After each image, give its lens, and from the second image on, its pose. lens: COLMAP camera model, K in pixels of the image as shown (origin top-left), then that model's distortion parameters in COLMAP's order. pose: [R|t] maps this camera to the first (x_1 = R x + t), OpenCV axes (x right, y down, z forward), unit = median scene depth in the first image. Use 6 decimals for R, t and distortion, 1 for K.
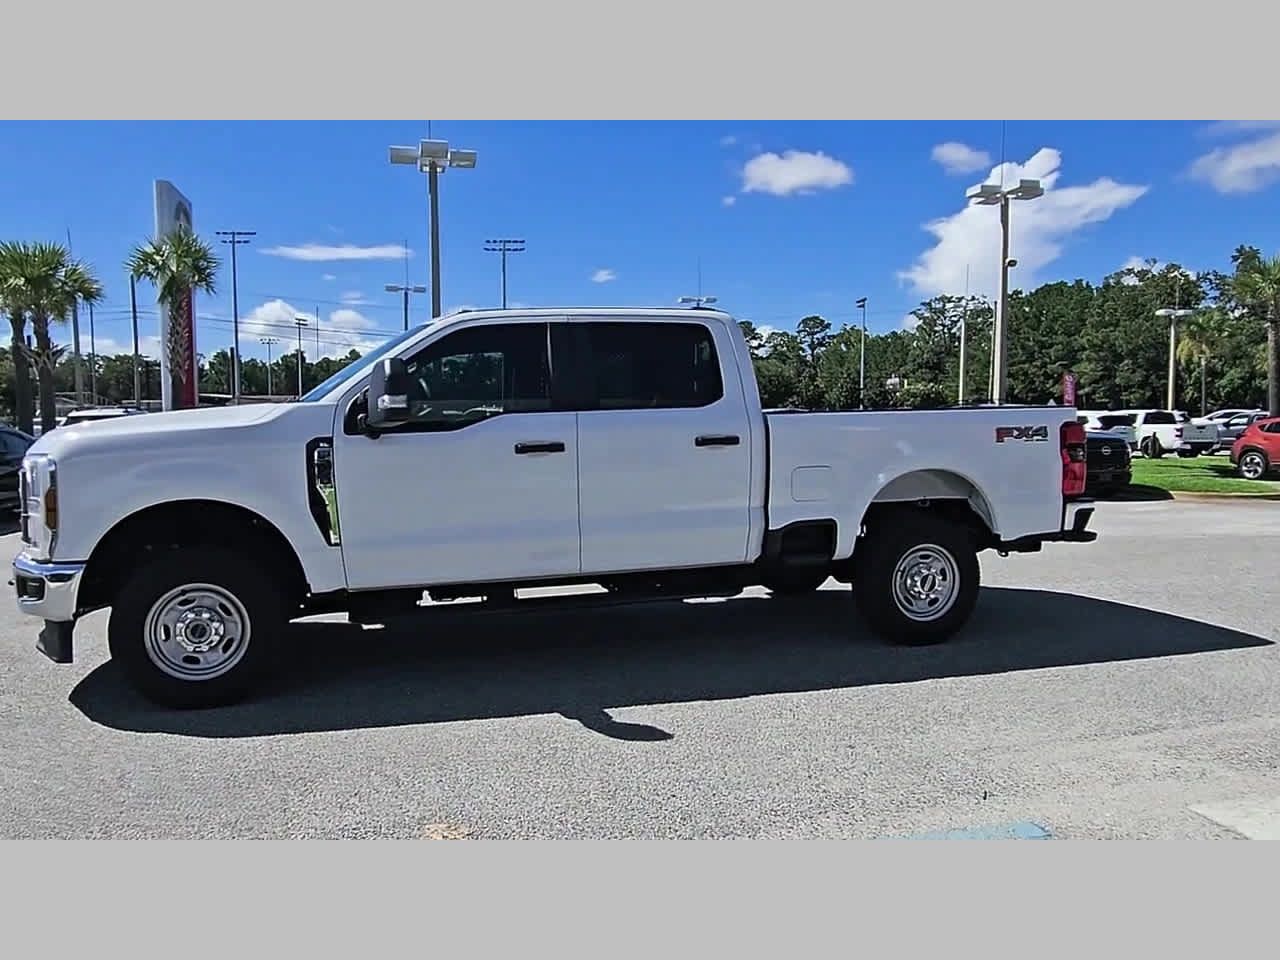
lens RADIAL K [[866.4, 0, 616.2], [0, 866.4, 484.1], [0, 0, 1]] dist [0.005933, -0.002394]
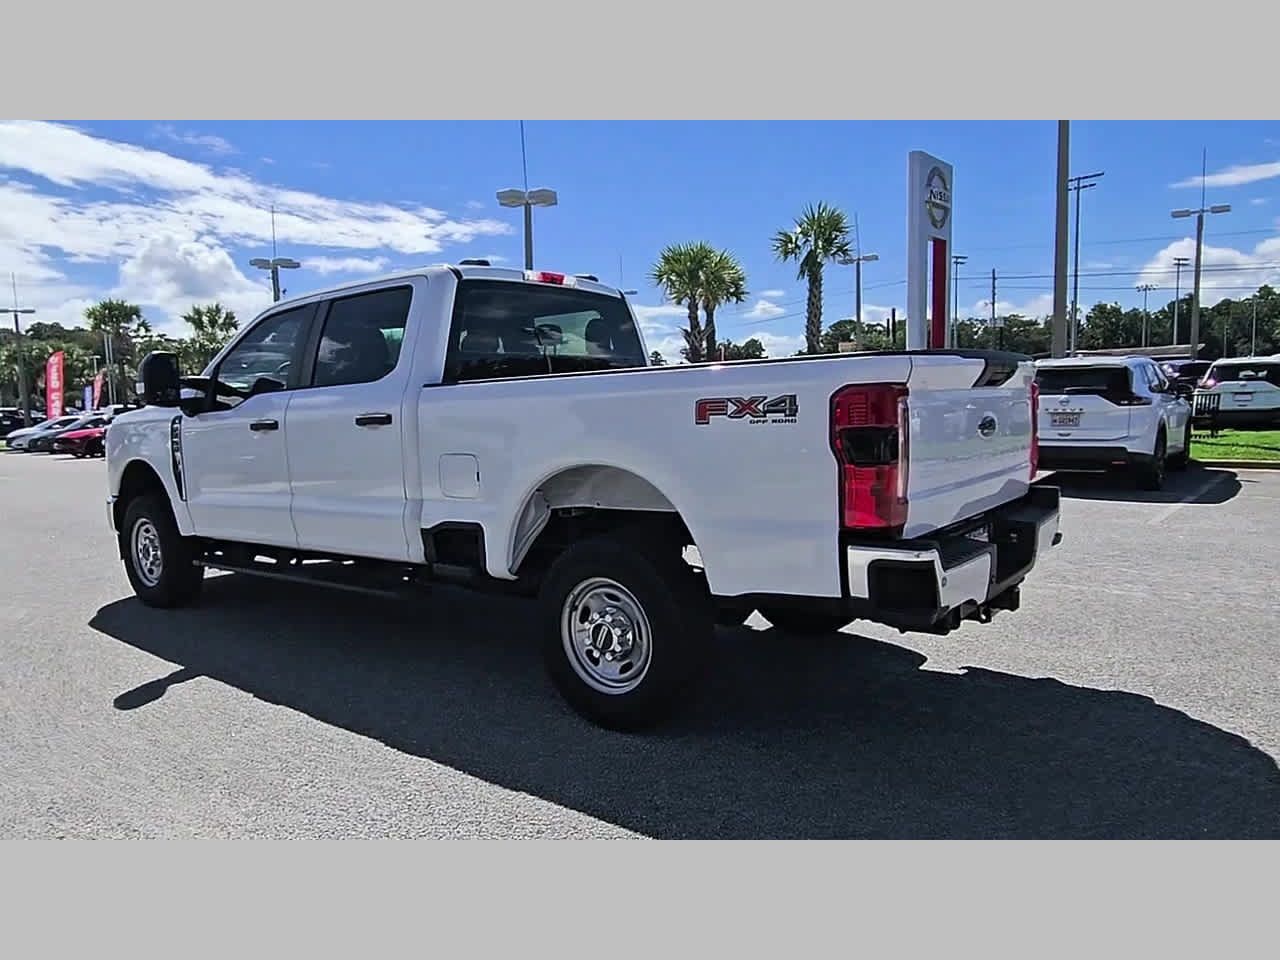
lens RADIAL K [[864.0, 0, 617.0], [0, 864.0, 482.4], [0, 0, 1]] dist [0.009375, -0.007714]
pose [[0.595527, 0.067127, -0.800526, 0.886230], [-0.029283, 0.997654, 0.061873, -0.044267], [0.802801, -0.013405, 0.596096, 0.617780]]
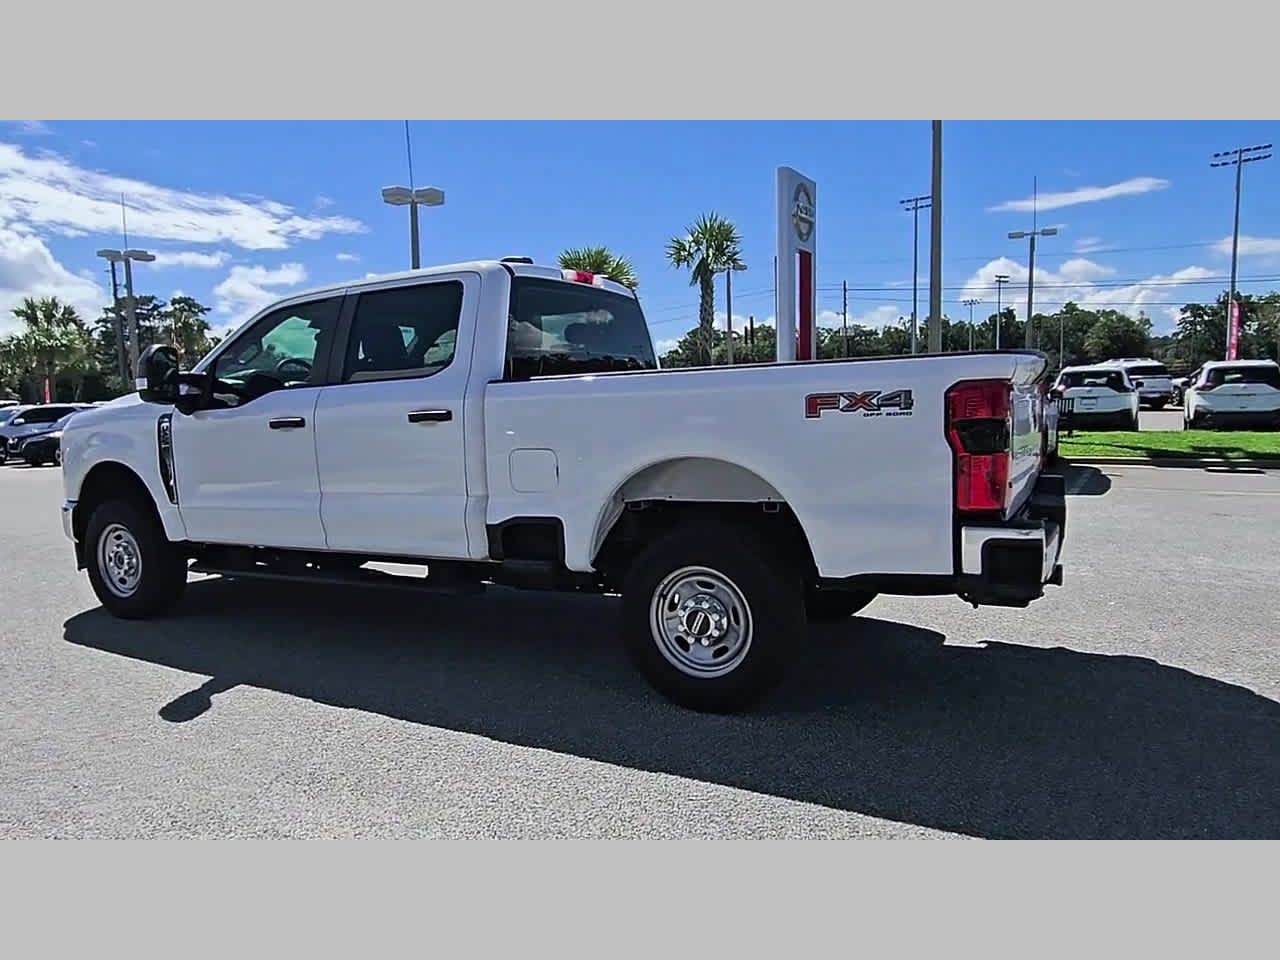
lens RADIAL K [[865.0, 0, 619.0], [0, 865.0, 479.6], [0, 0, 1]] dist [0.006365, -0.004863]
pose [[0.716600, 0.053040, -0.695465, 0.786496], [-0.025923, 0.998441, 0.049436, -0.031518], [0.697003, -0.017397, 0.716858, 0.466224]]
